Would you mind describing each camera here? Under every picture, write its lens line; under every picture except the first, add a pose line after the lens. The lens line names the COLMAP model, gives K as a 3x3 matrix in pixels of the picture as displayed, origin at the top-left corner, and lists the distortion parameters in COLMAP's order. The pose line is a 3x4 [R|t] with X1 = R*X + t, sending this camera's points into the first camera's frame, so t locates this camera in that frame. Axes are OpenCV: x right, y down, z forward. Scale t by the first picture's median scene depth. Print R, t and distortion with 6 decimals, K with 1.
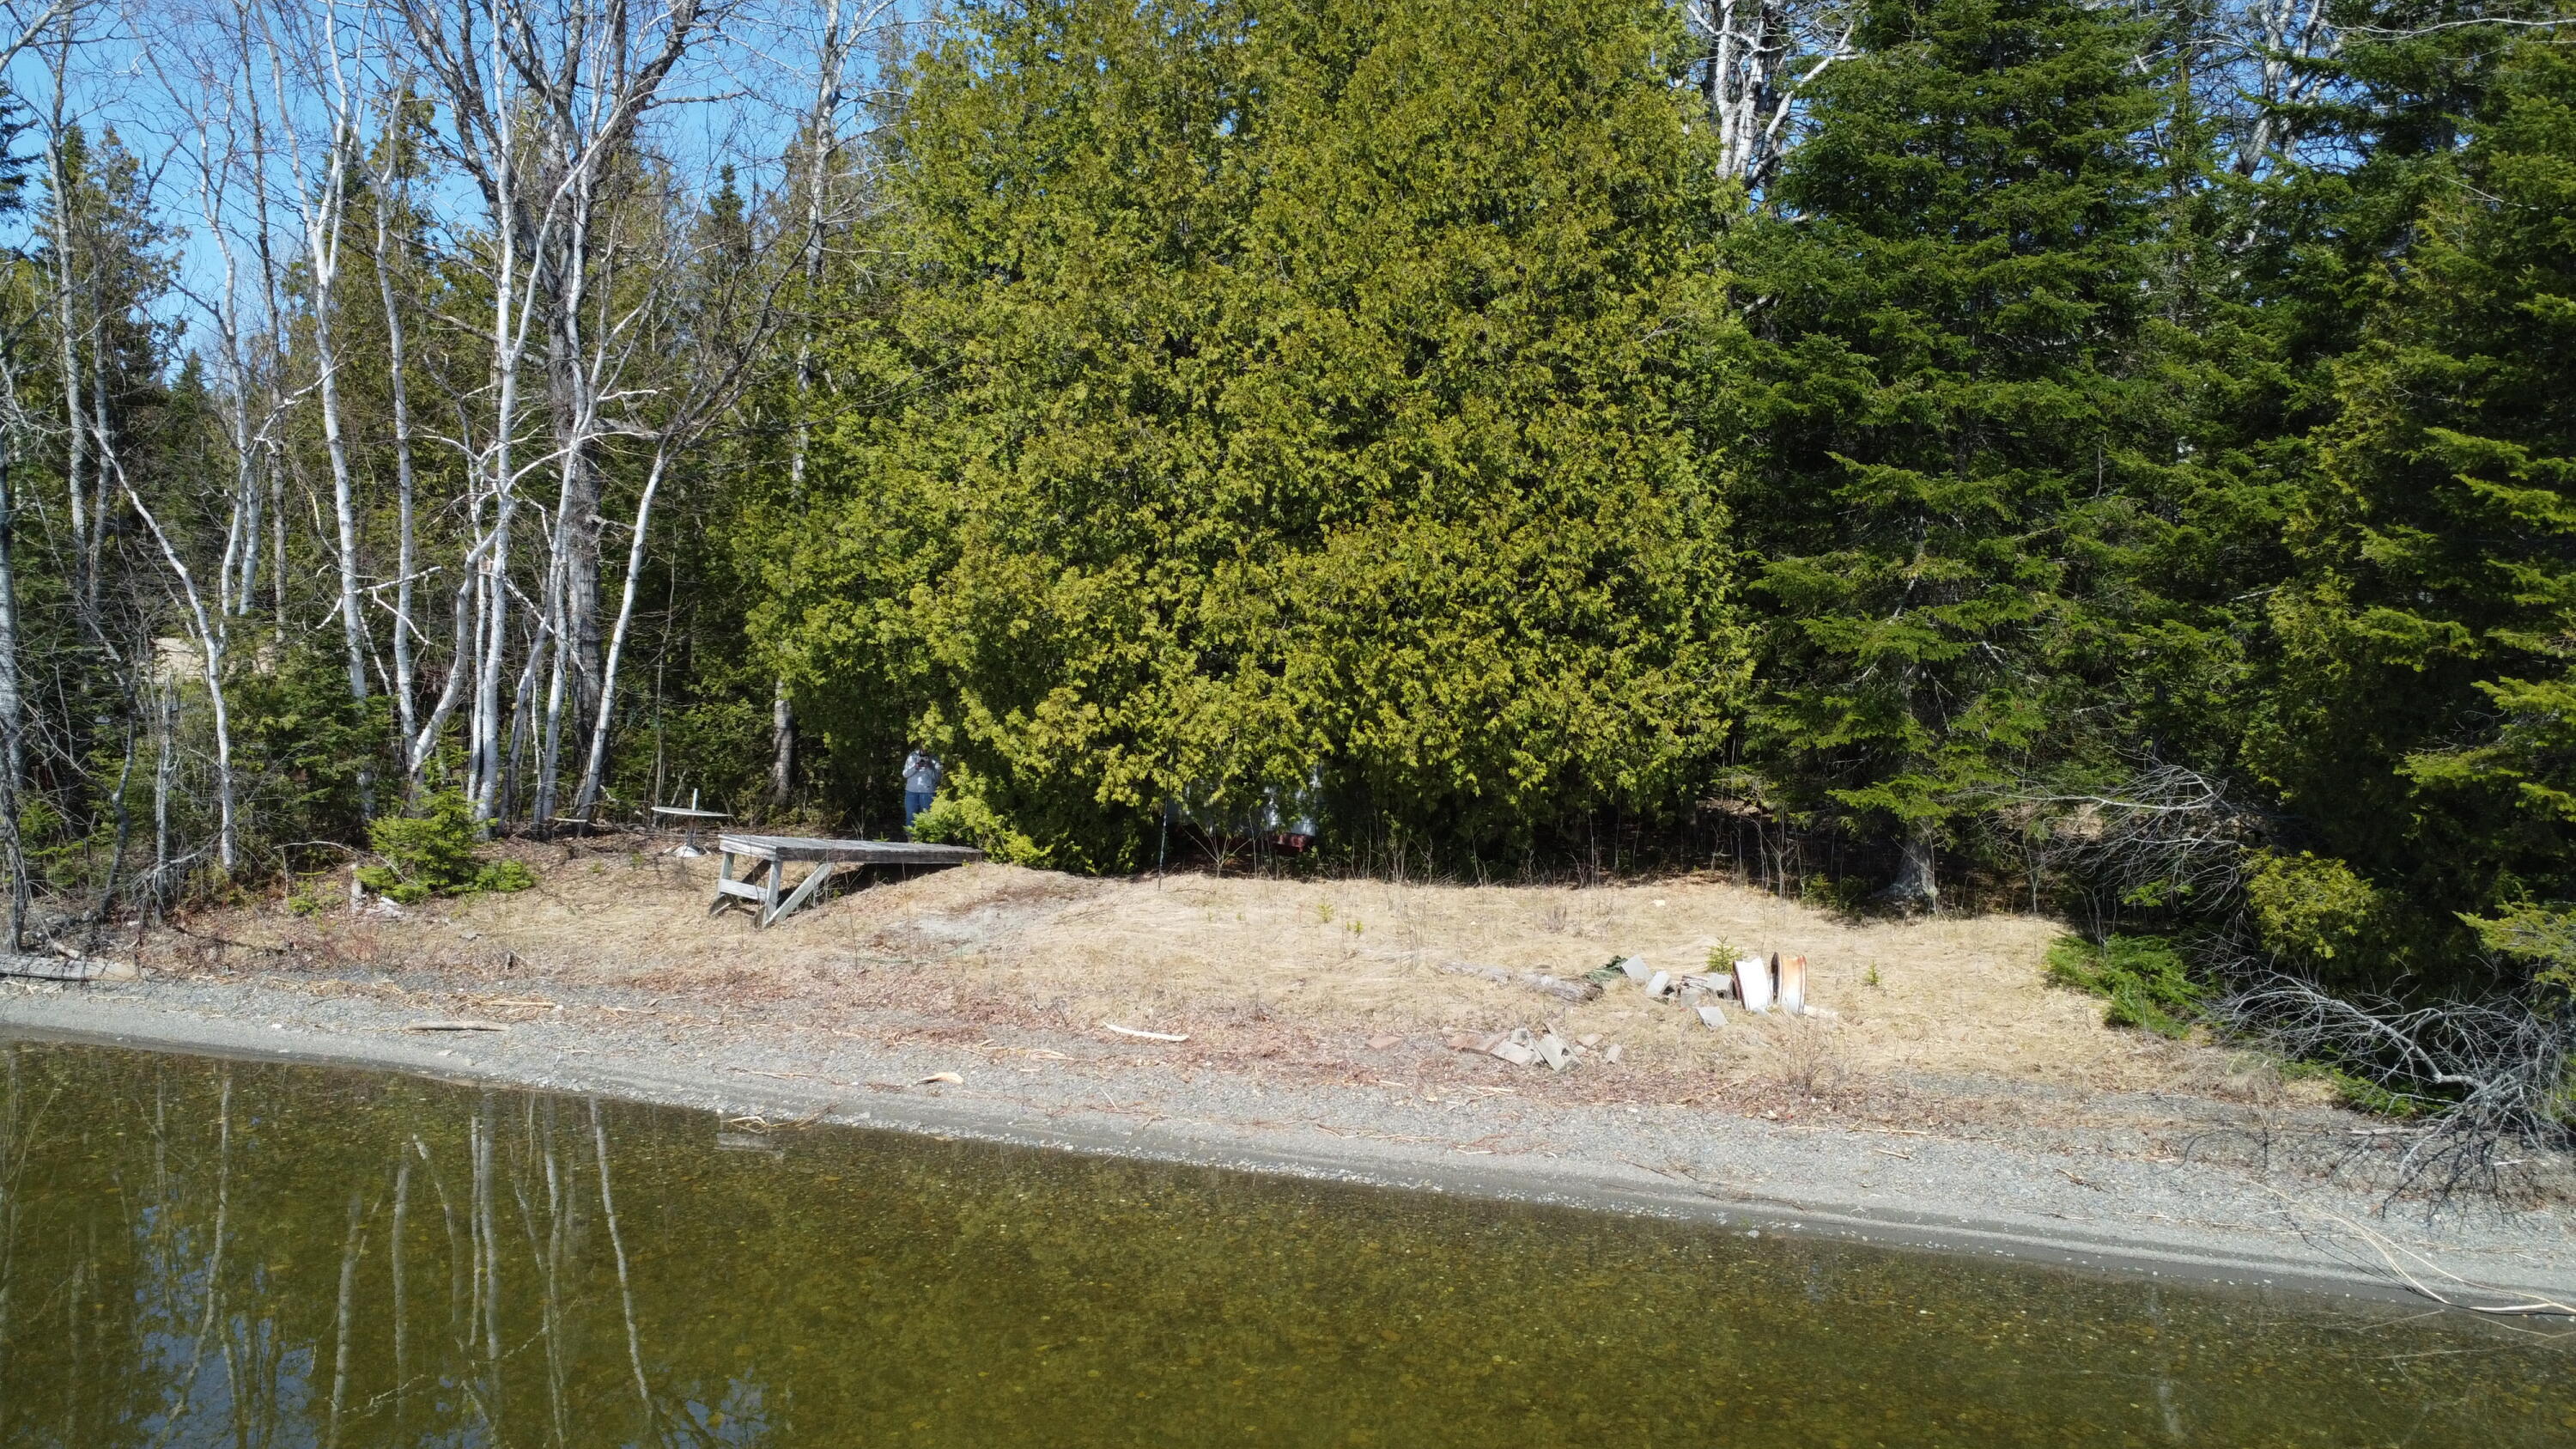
lens RADIAL K [[1929.6, 0, 1278.0], [0, 1929.6, 723.7], [0, 0, 1]] dist [0.006064, -0.006760]
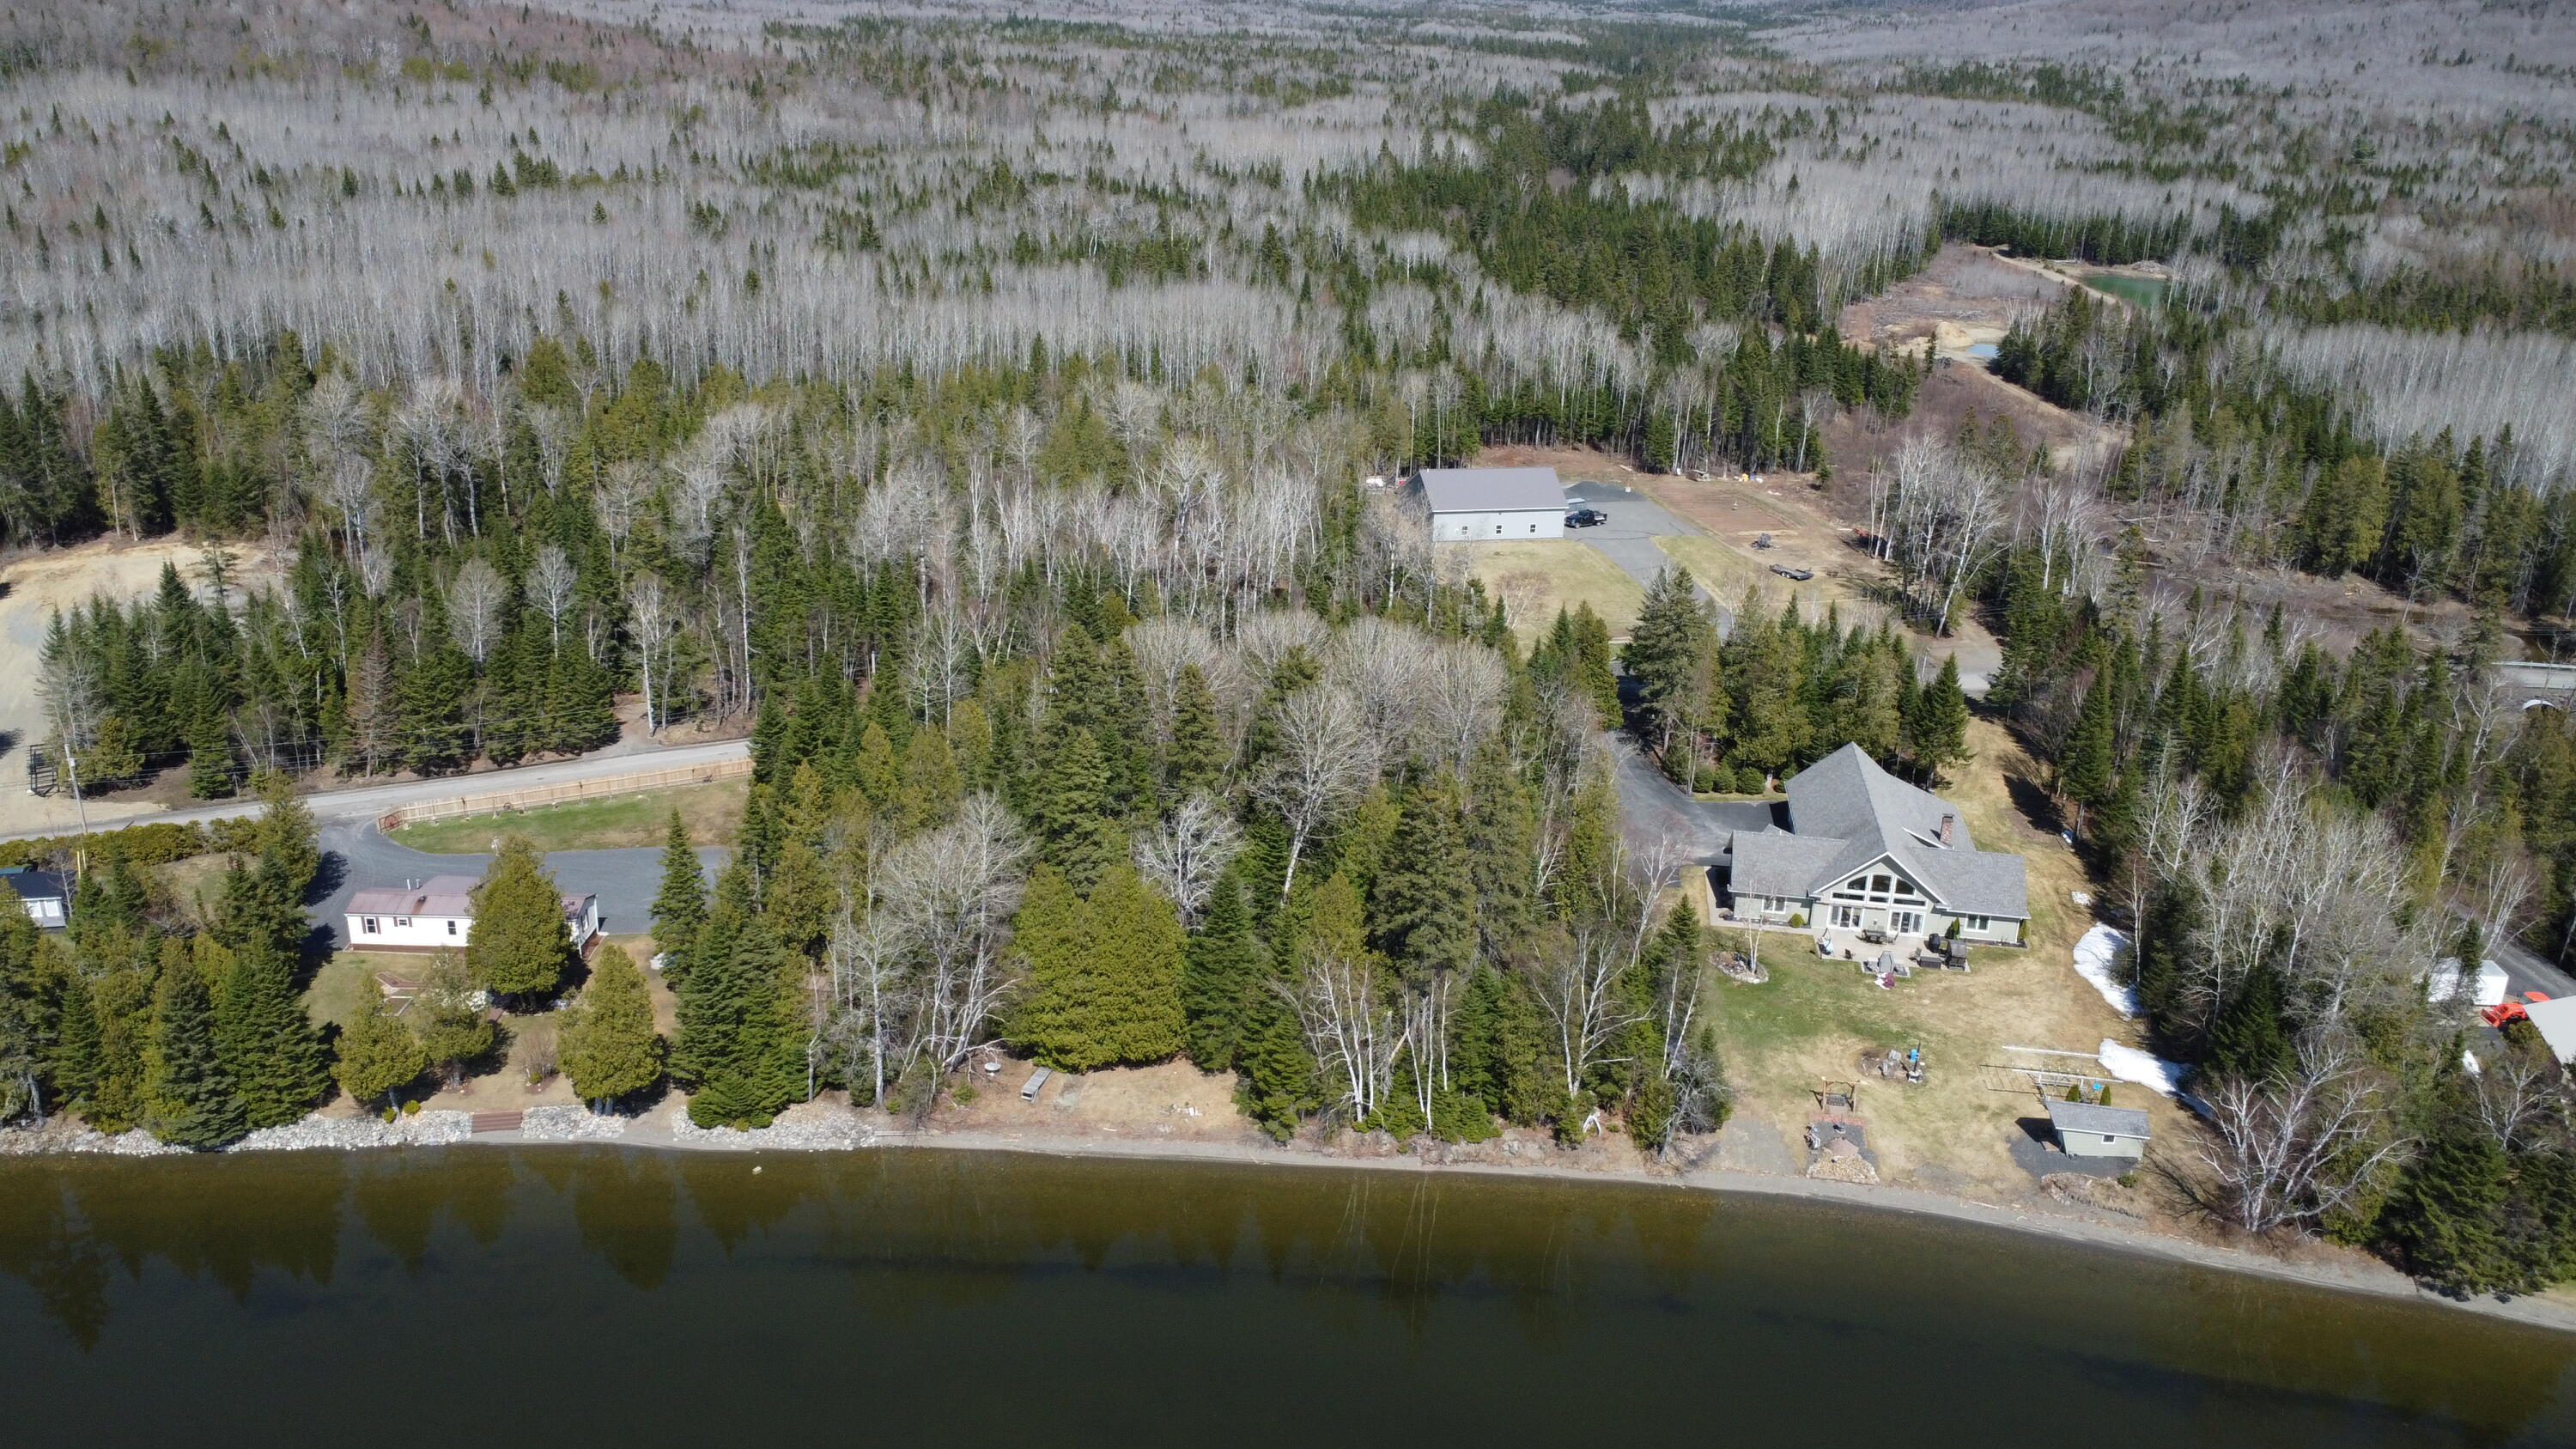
lens RADIAL K [[1929.6, 0, 1278.0], [0, 1929.6, 723.7], [0, 0, 1]] dist [0.006064, -0.006760]
pose [[0.956503, -0.100373, 0.273911, -0.999022], [0.003313, 0.942620, 0.333850, -2.842331], [-0.291703, -0.318421, 0.901952, -4.027889]]
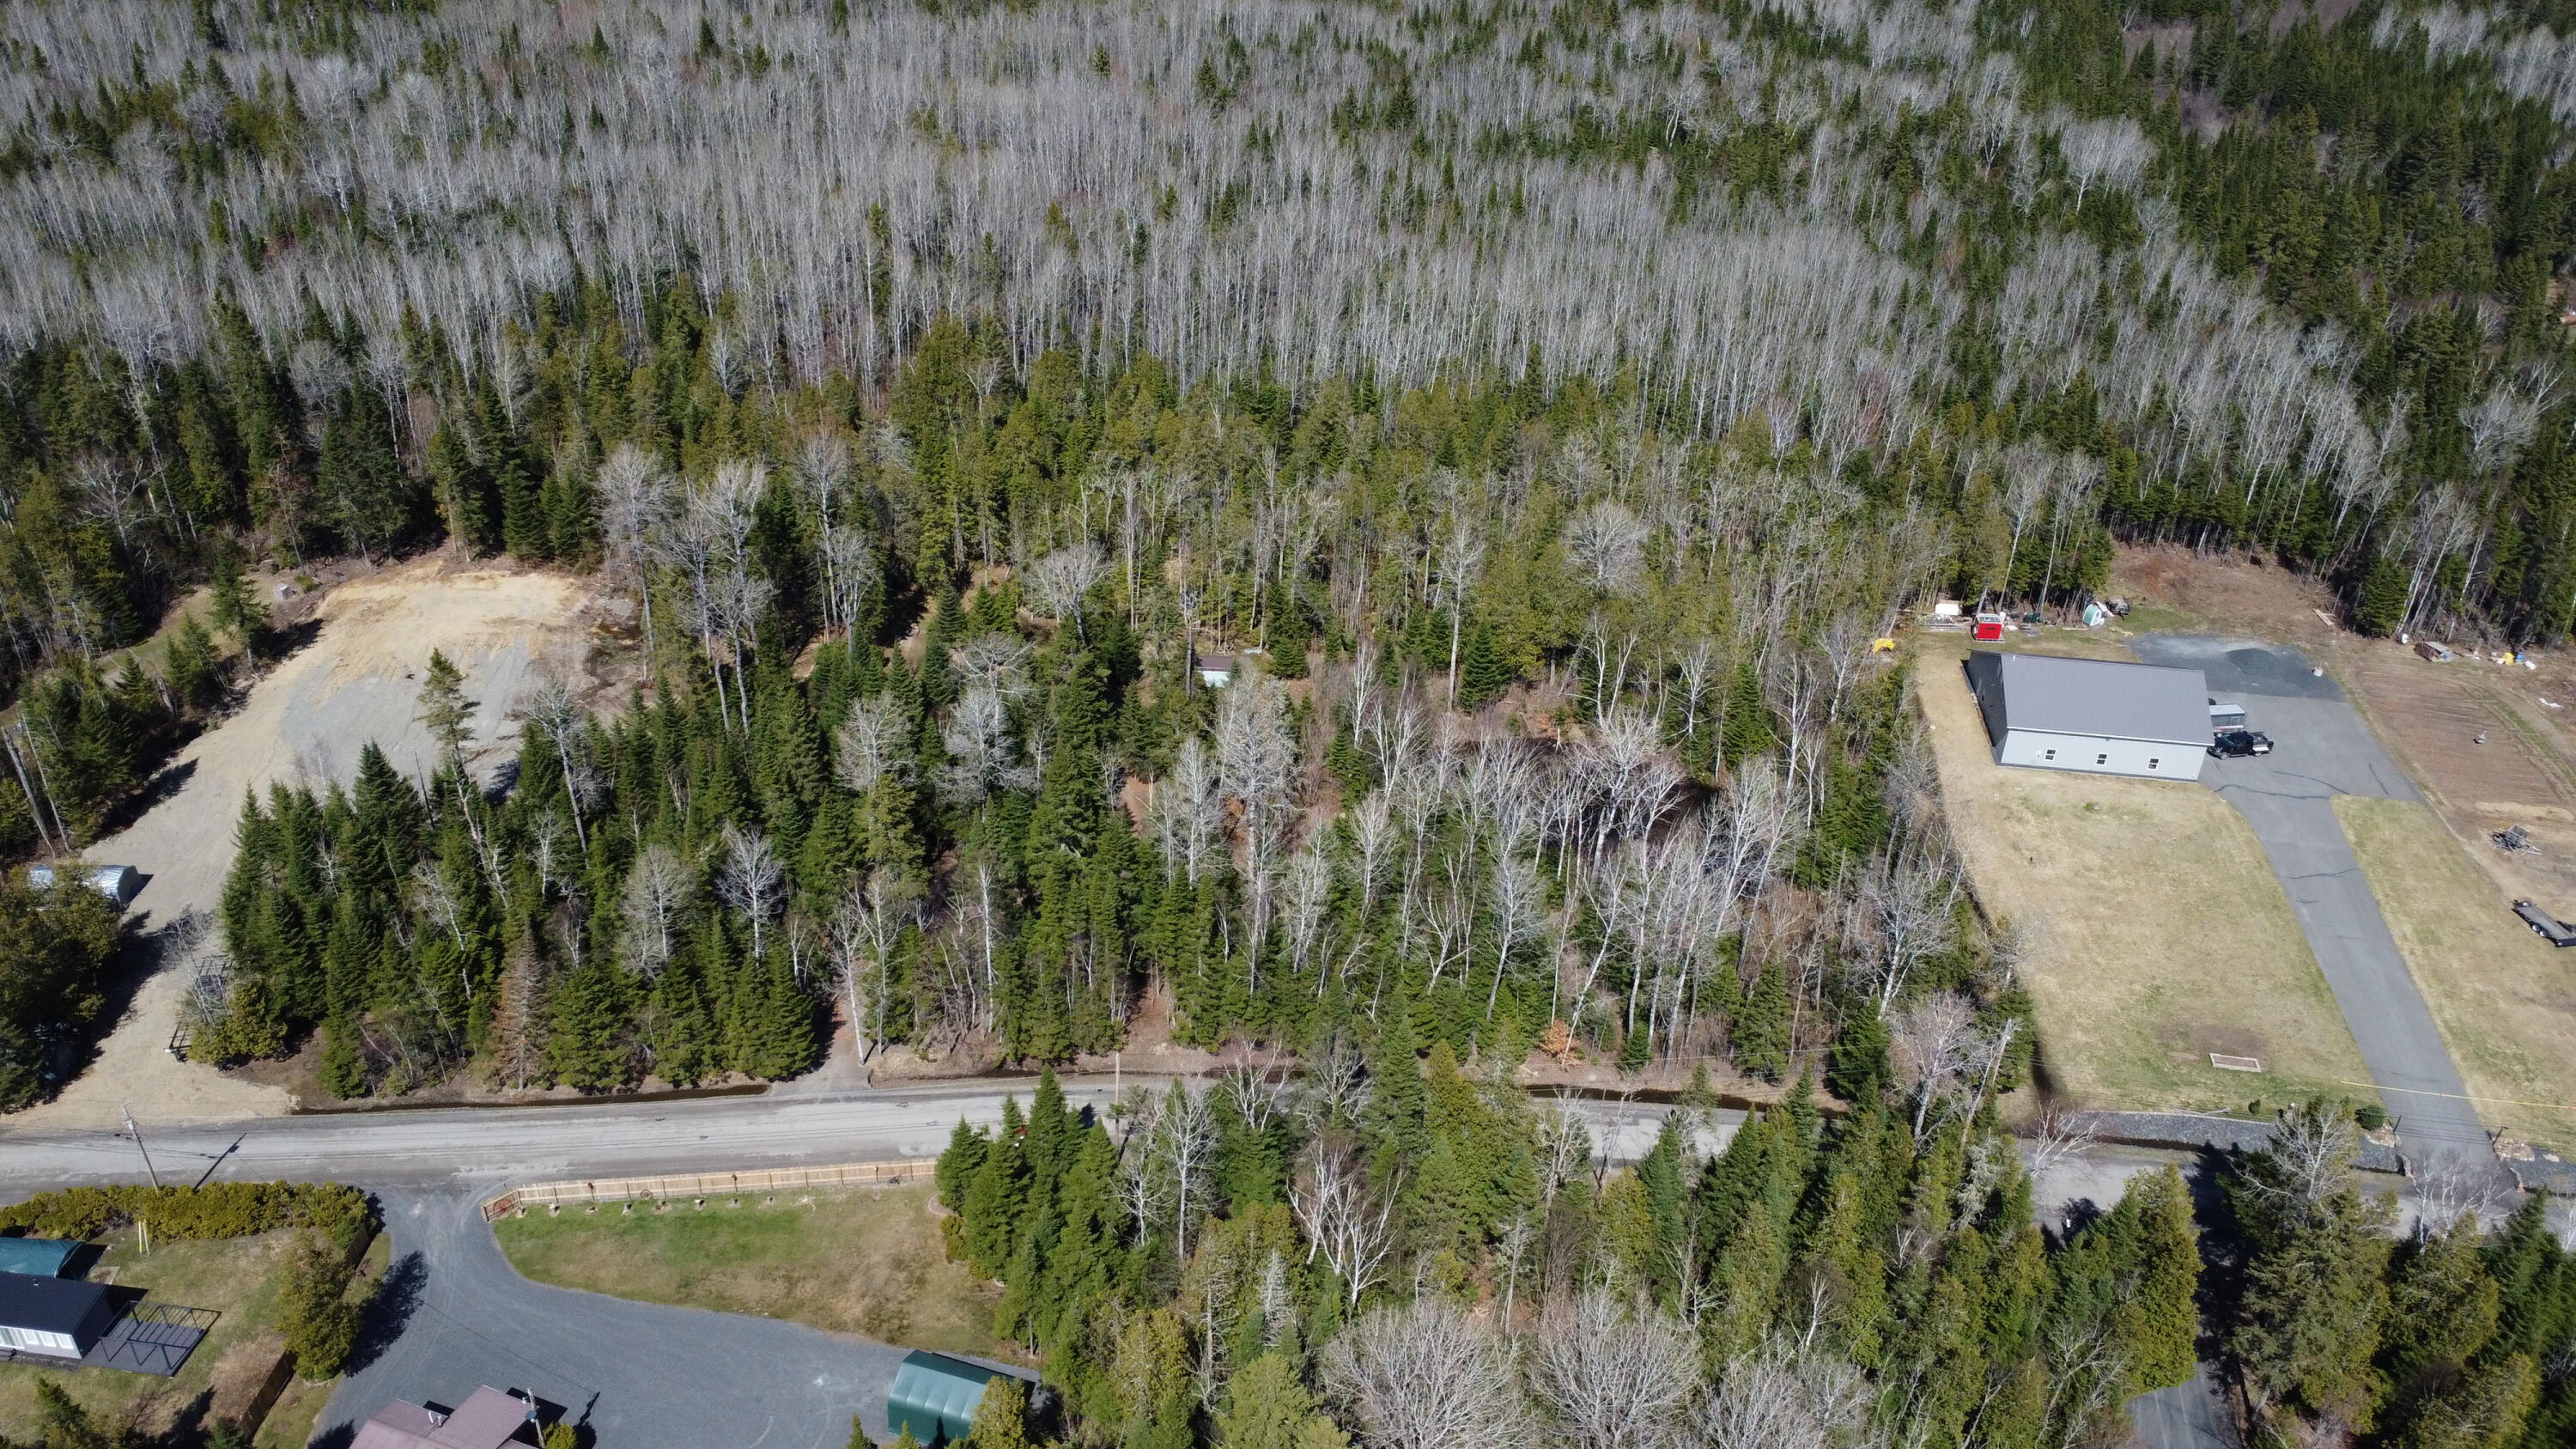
lens RADIAL K [[1929.6, 0, 1278.0], [0, 1929.6, 723.7], [0, 0, 1]] dist [0.006064, -0.006760]
pose [[0.999376, 0.023158, -0.026677, 0.217283], [-0.007075, 0.871069, 0.491110, -4.219340], [0.034610, -0.490615, 0.870689, -0.923966]]
